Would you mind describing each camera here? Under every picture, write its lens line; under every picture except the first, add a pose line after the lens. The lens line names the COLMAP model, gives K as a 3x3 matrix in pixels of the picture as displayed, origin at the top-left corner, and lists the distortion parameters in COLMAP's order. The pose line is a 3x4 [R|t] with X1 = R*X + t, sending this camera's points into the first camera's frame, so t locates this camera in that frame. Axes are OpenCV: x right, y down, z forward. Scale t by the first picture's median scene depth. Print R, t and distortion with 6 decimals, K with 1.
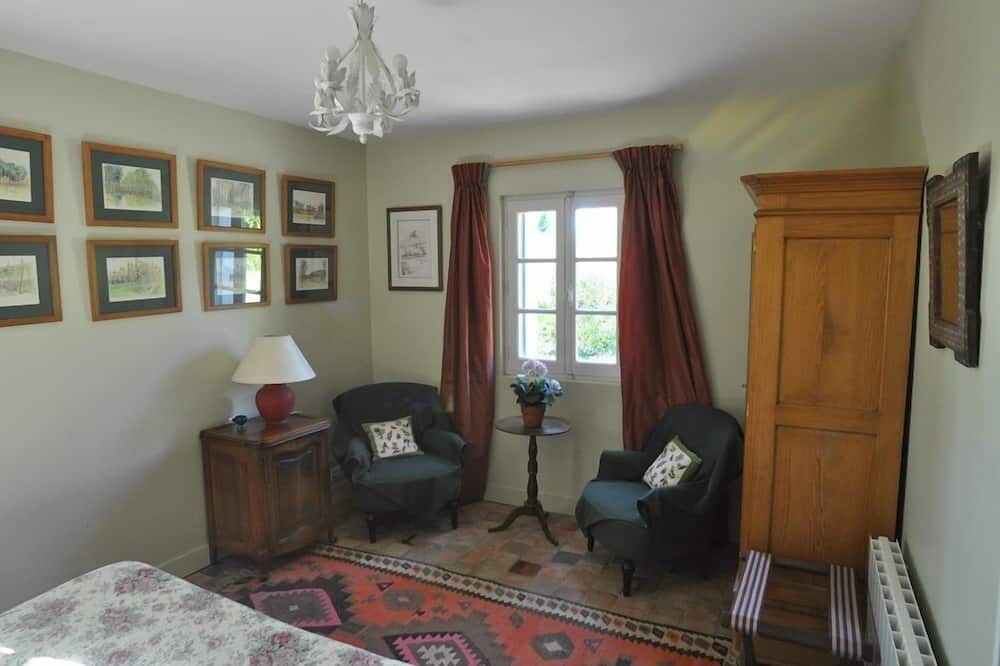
lens RADIAL K [[641.0, 0, 500.5], [0, 641.0, 330.2], [0, 0, 1]] dist [-0.000110, -0.000036]
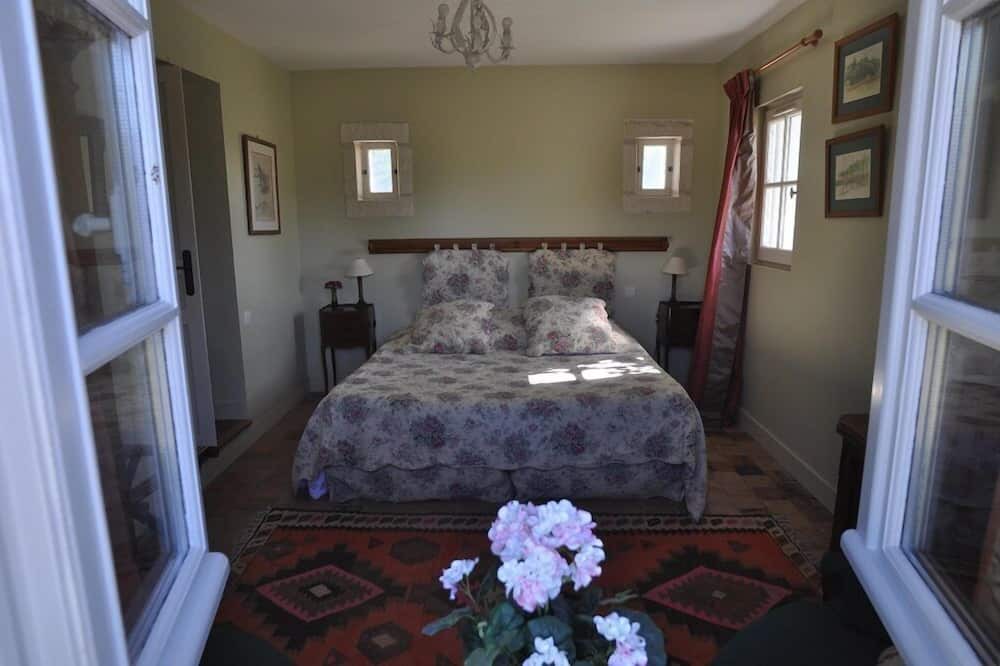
lens RADIAL K [[641.0, 0, 500.2], [0, 641.0, 333.1], [0, 0, 1]] dist [-0.000110, -0.000036]
pose [[-0.901196, 0.093884, -0.423121, 0.261884], [-0.026388, 0.962560, 0.269781, -0.094652], [0.432607, 0.254290, -0.864978, 1.721362]]
